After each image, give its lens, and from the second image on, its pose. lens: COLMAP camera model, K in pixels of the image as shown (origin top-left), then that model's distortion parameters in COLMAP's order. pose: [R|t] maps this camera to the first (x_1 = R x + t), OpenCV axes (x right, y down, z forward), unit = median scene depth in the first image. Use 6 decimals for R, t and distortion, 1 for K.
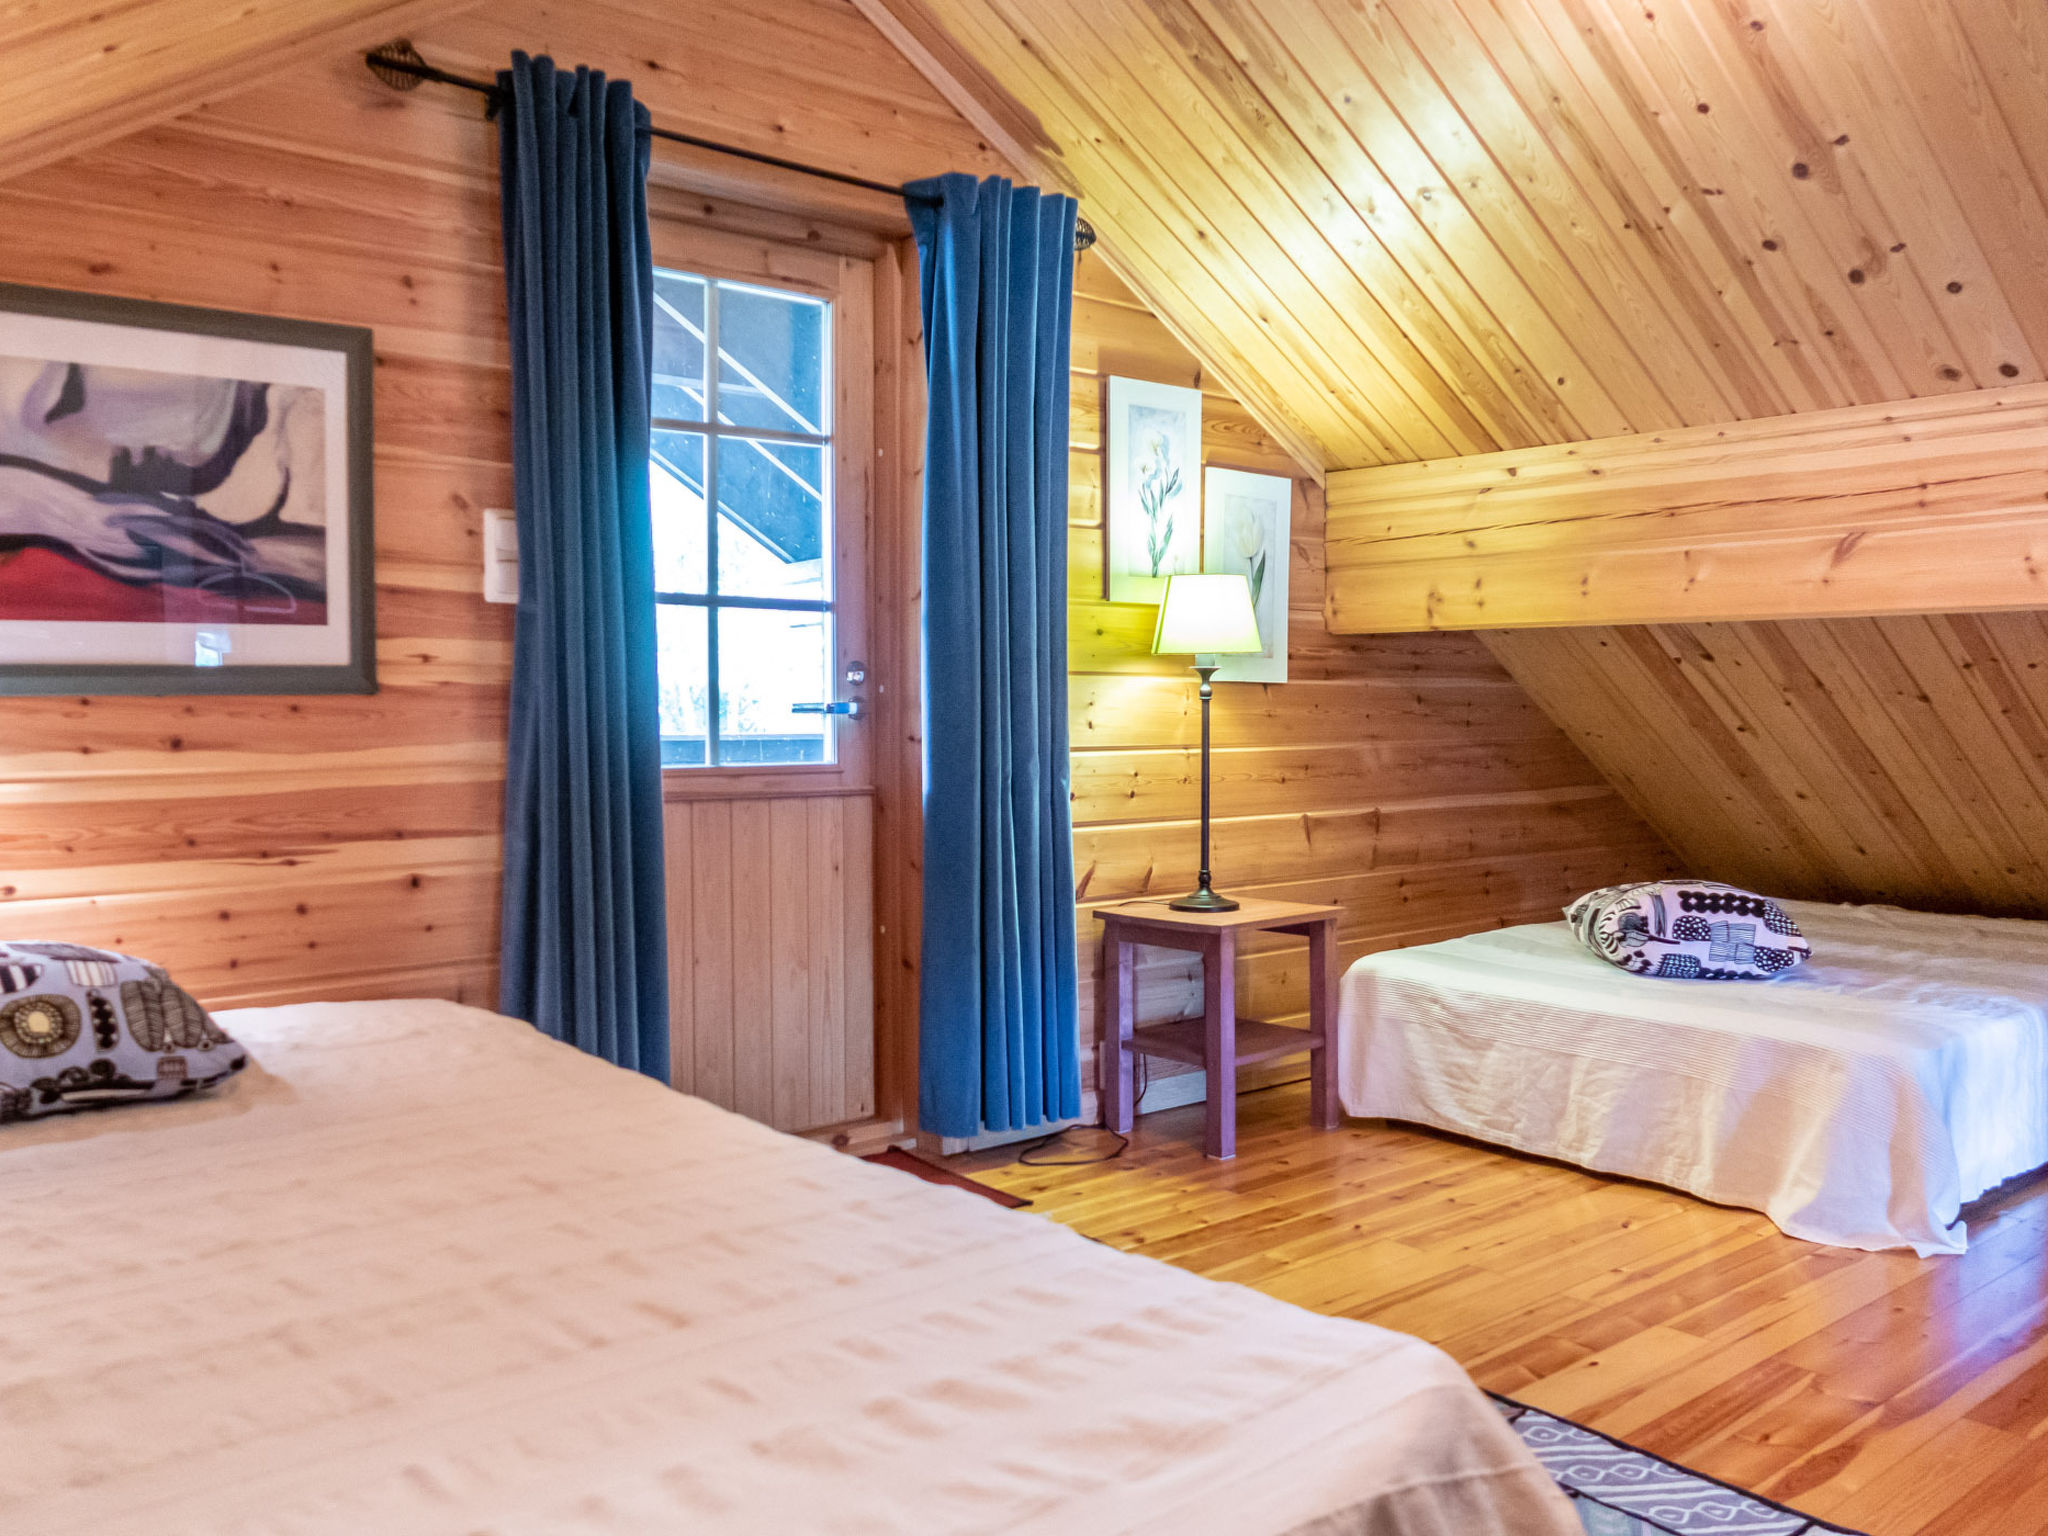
lens RADIAL K [[1726.3, 0, 1024.0], [0, 1726.3, 768.0], [0, 0, 1]] dist [-0.025216, -0.001686]
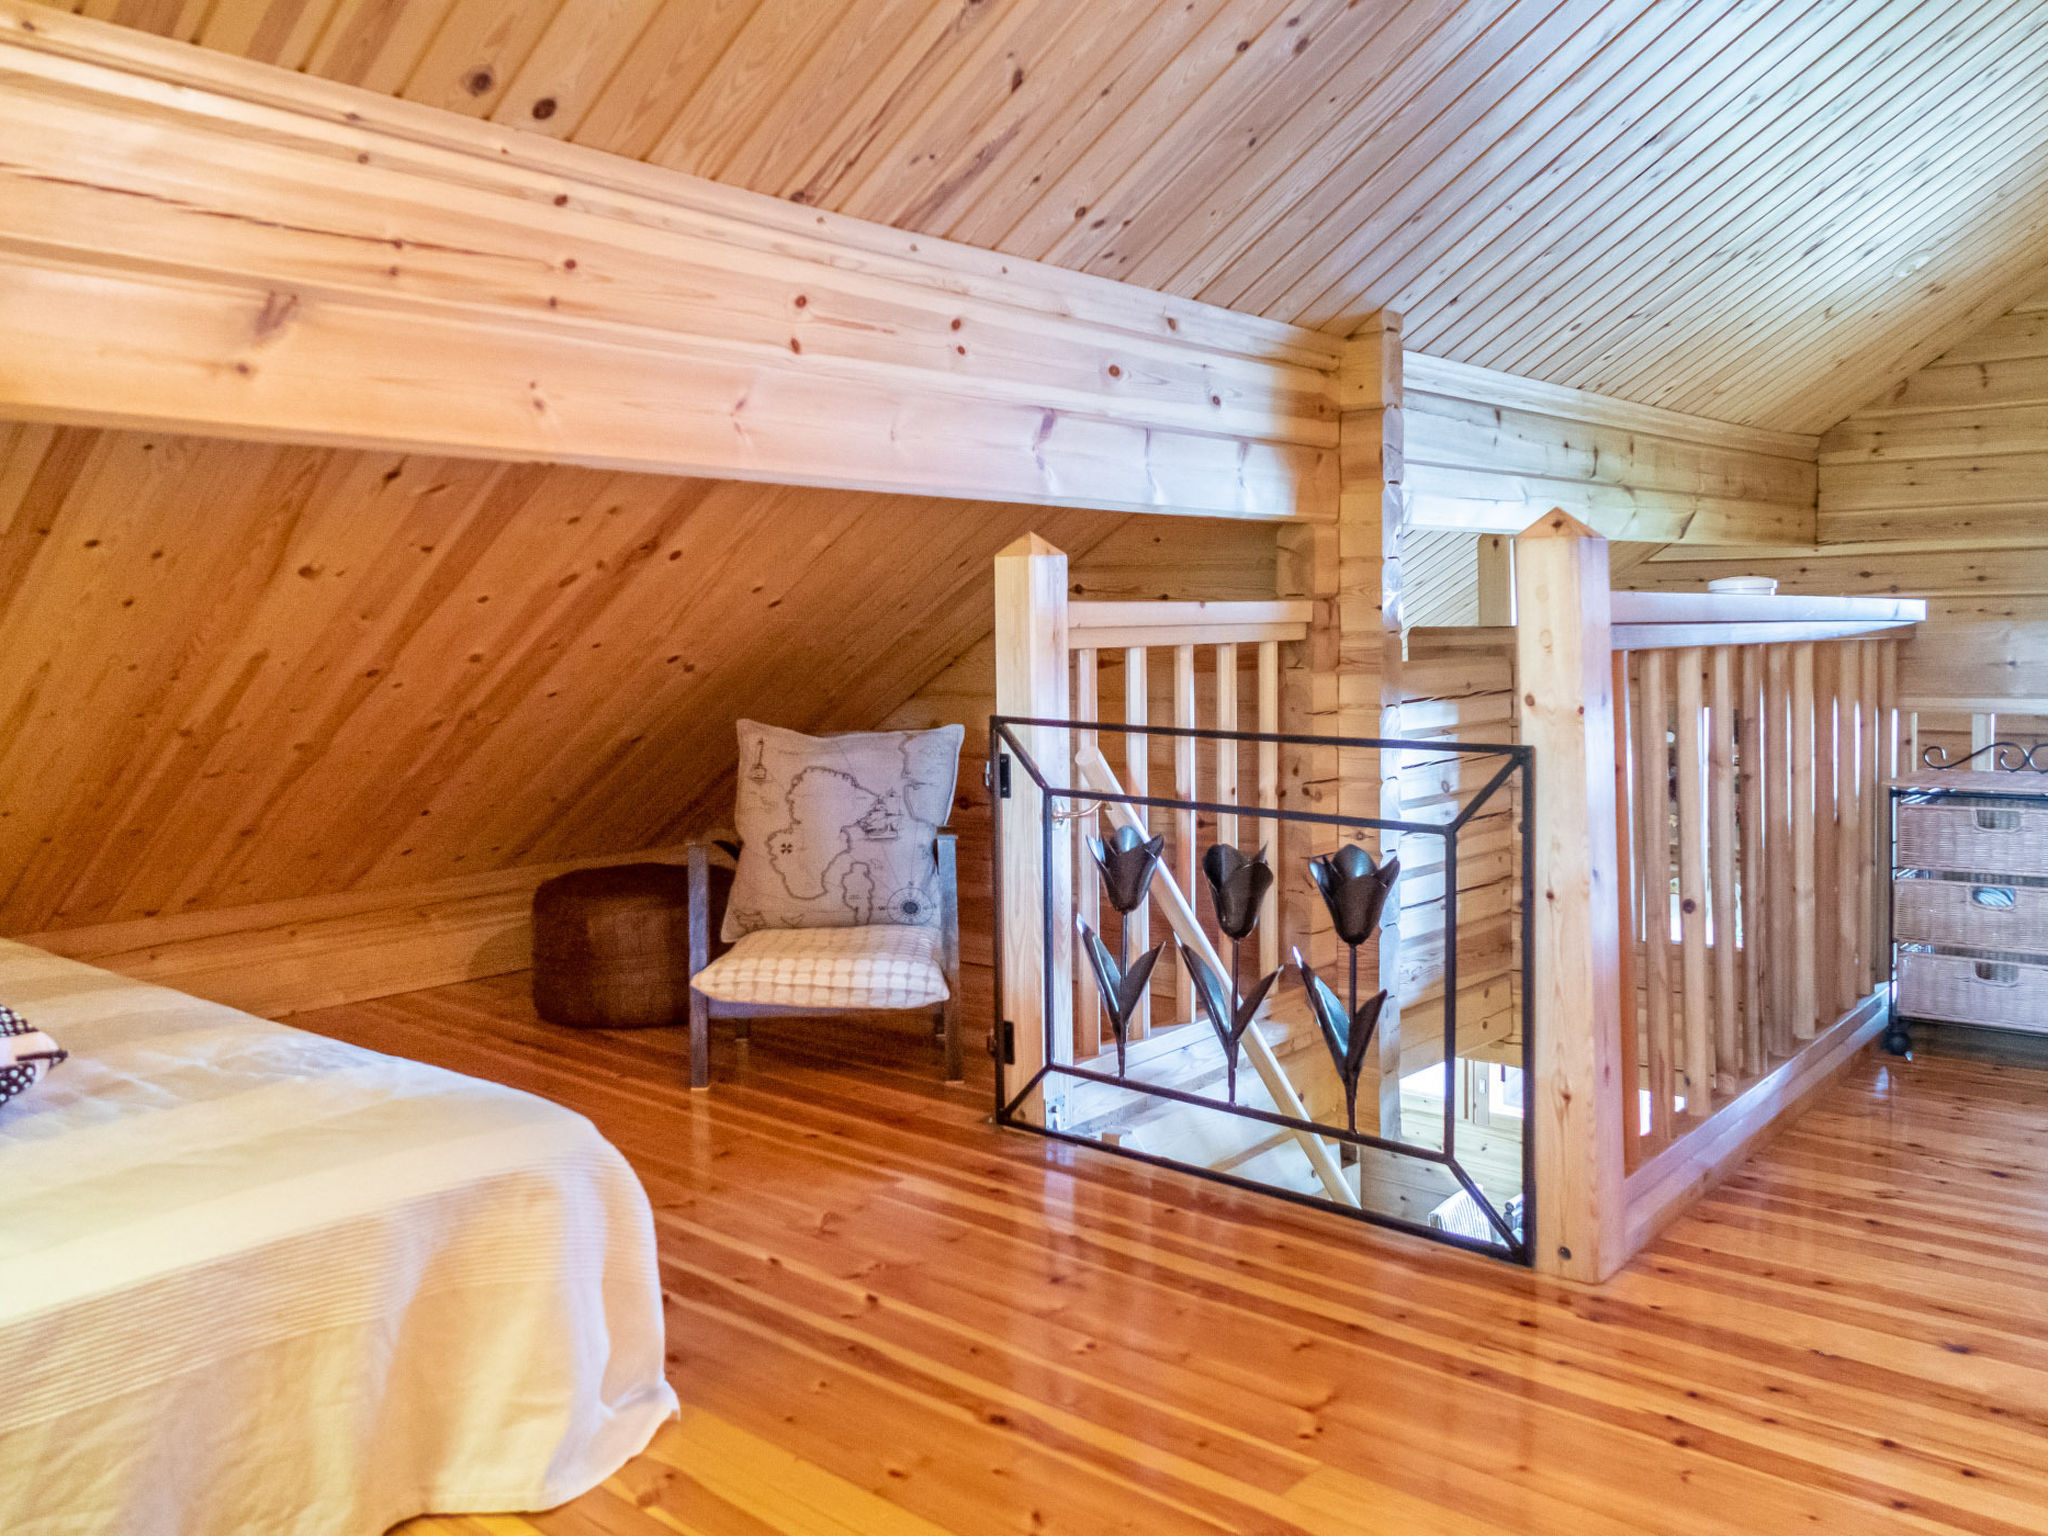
lens RADIAL K [[1613.5, 0, 1019.5], [0, 1613.5, 682.6], [0, 0, 1]] dist [-0.027187, 0.020295]
pose [[-0.175185, -0.035174, 0.983907, -0.097537], [0.042075, 0.998181, 0.043176, -0.020361], [-0.983636, 0.048962, -0.173386, 0.886777]]
